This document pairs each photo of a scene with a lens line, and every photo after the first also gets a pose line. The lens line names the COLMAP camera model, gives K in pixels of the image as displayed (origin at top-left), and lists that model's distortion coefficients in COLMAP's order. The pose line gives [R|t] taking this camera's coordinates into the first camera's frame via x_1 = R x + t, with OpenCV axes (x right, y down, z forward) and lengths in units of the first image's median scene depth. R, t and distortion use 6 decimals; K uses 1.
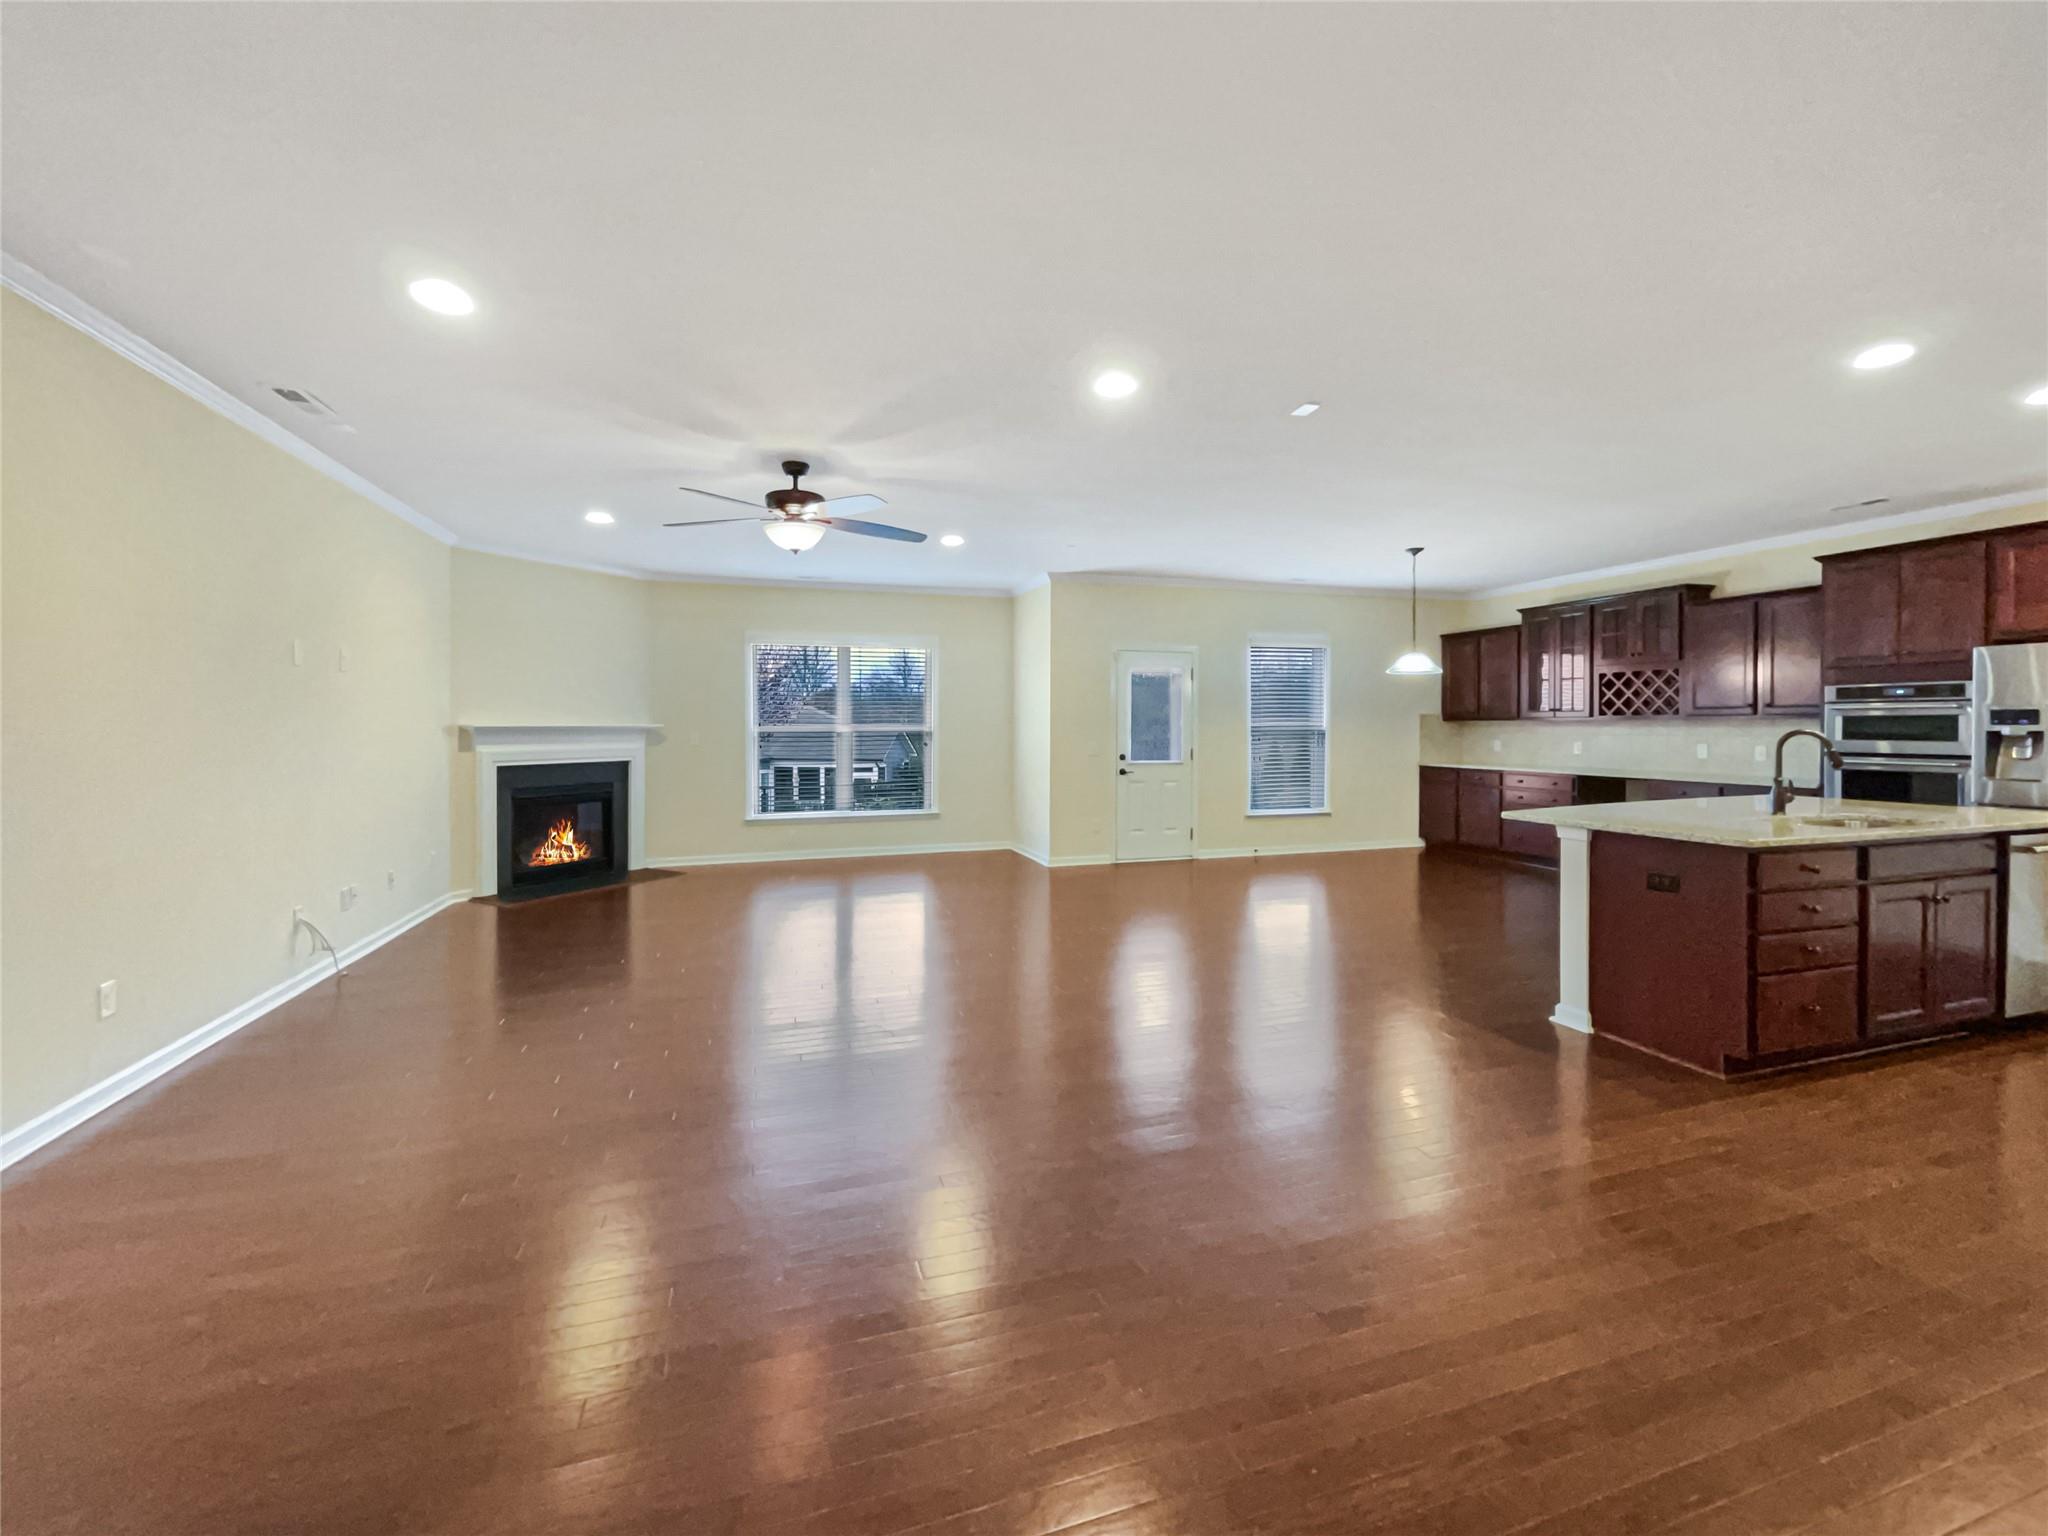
lens RADIAL K [[828.5, 0, 993.9], [0, 828.5, 729.2], [0, 0, 1]] dist [-0.008563, 0.000242]
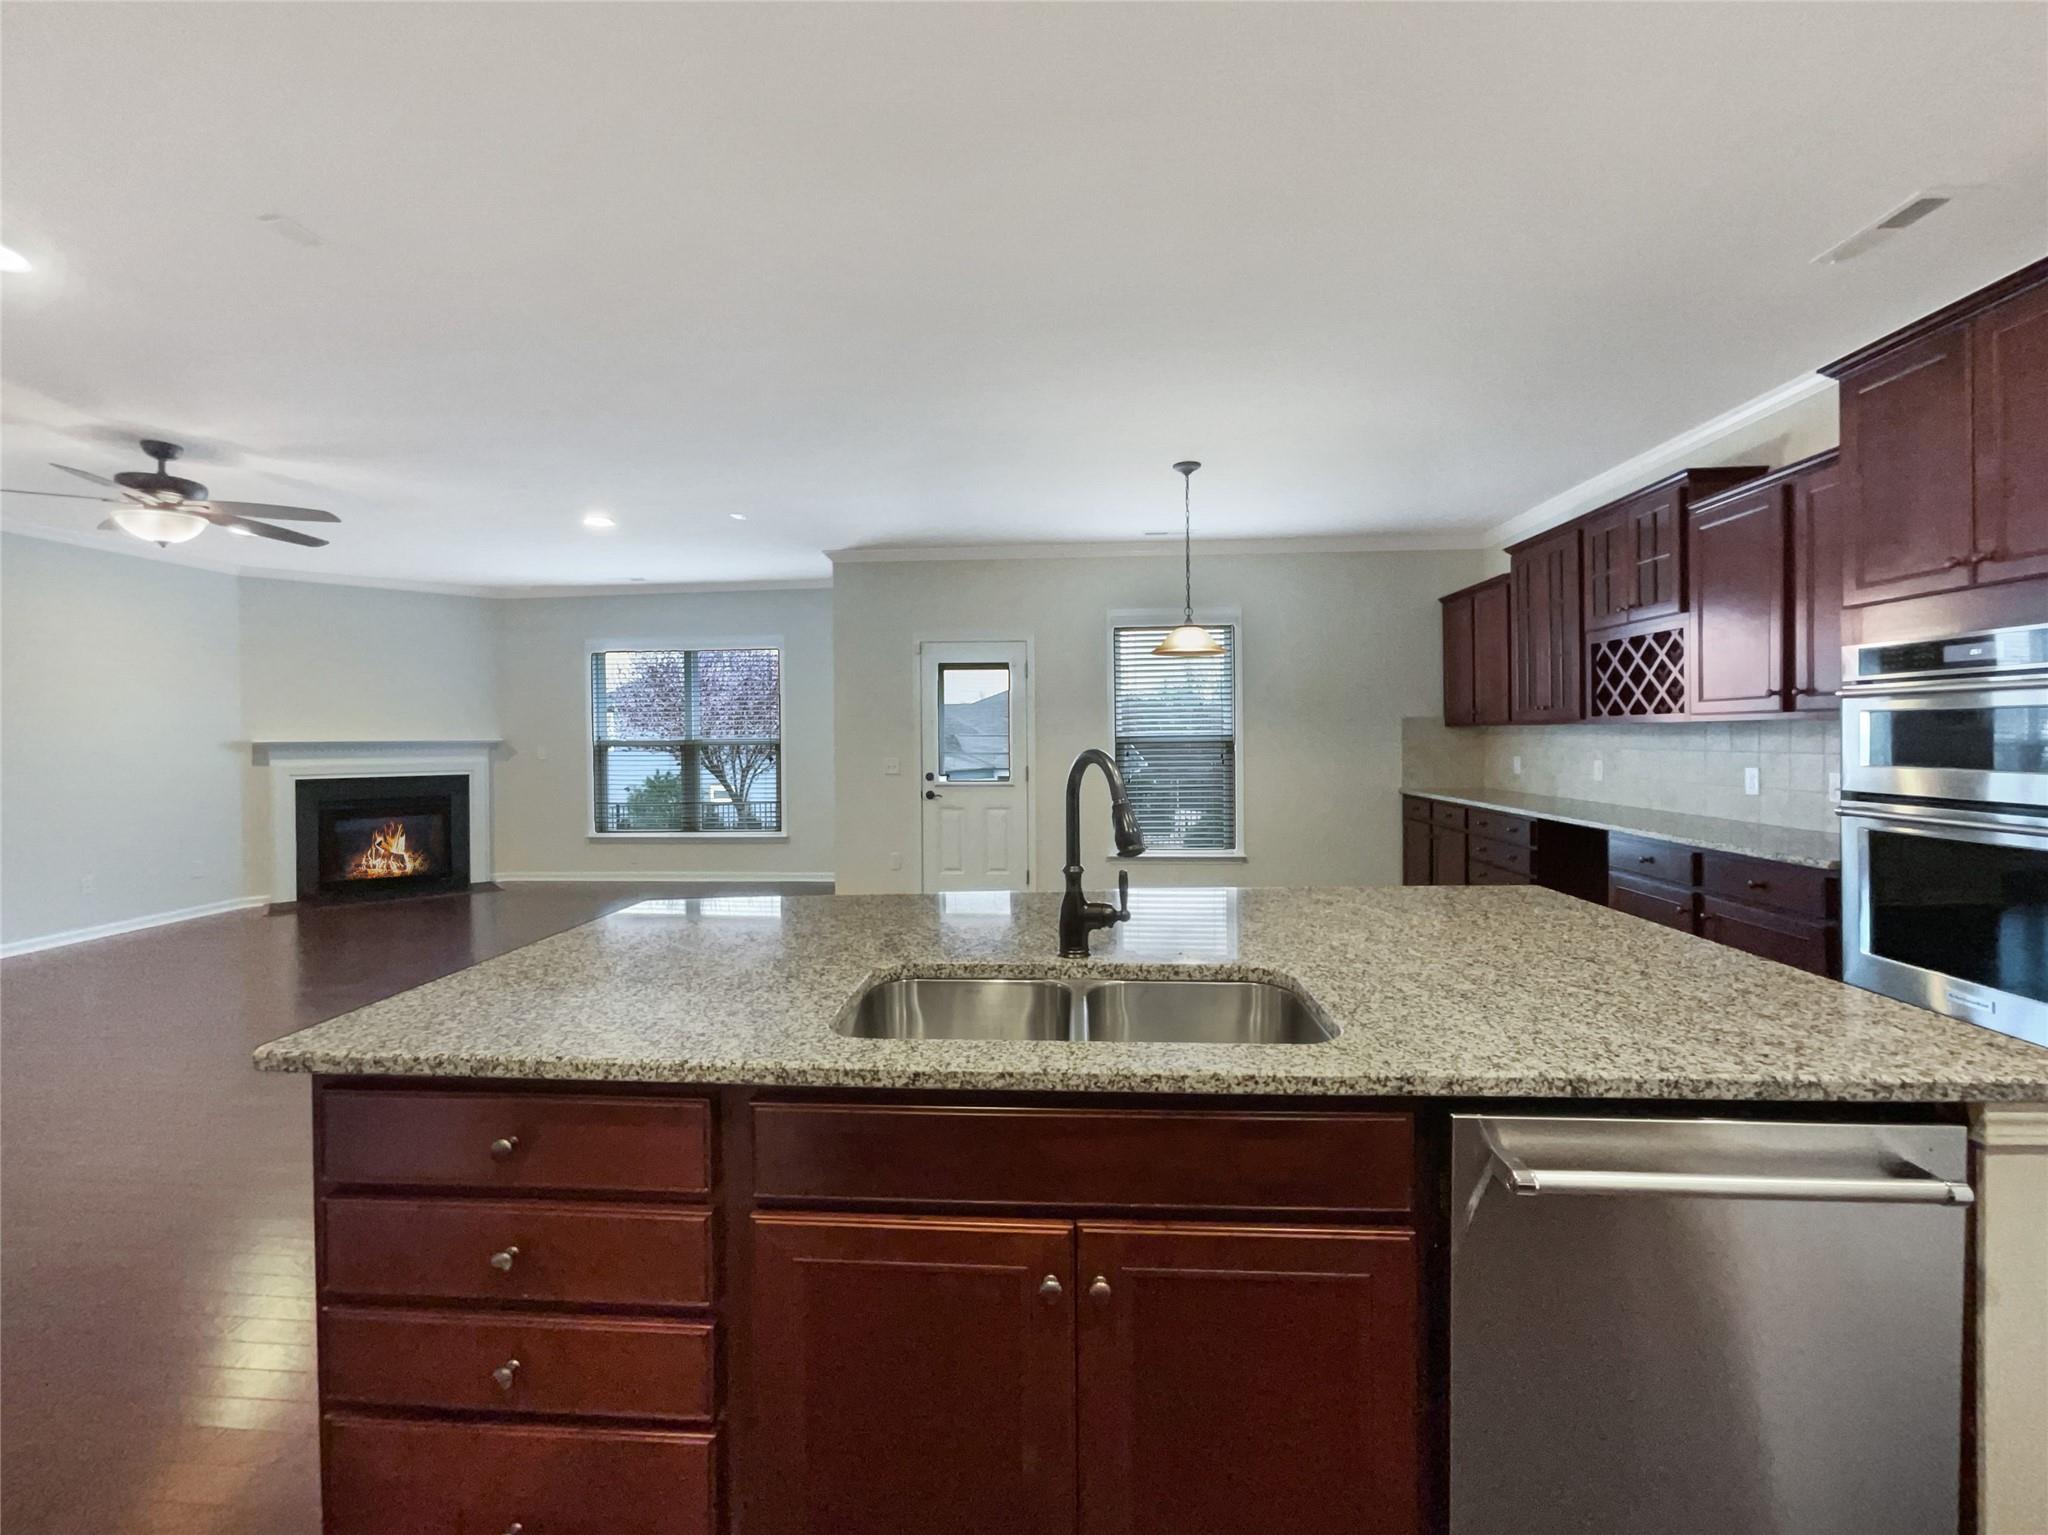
lens RADIAL K [[828.5, 0, 1026.0], [0, 828.5, 754.4], [0, 0, 1]] dist [-0.008563, 0.000242]
pose [[0.934023, 0.001821, -0.357209, 0.580065], [0.004157, 0.999864, 0.015967, -0.000383], [0.357189, -0.016398, 0.933888, 0.314292]]
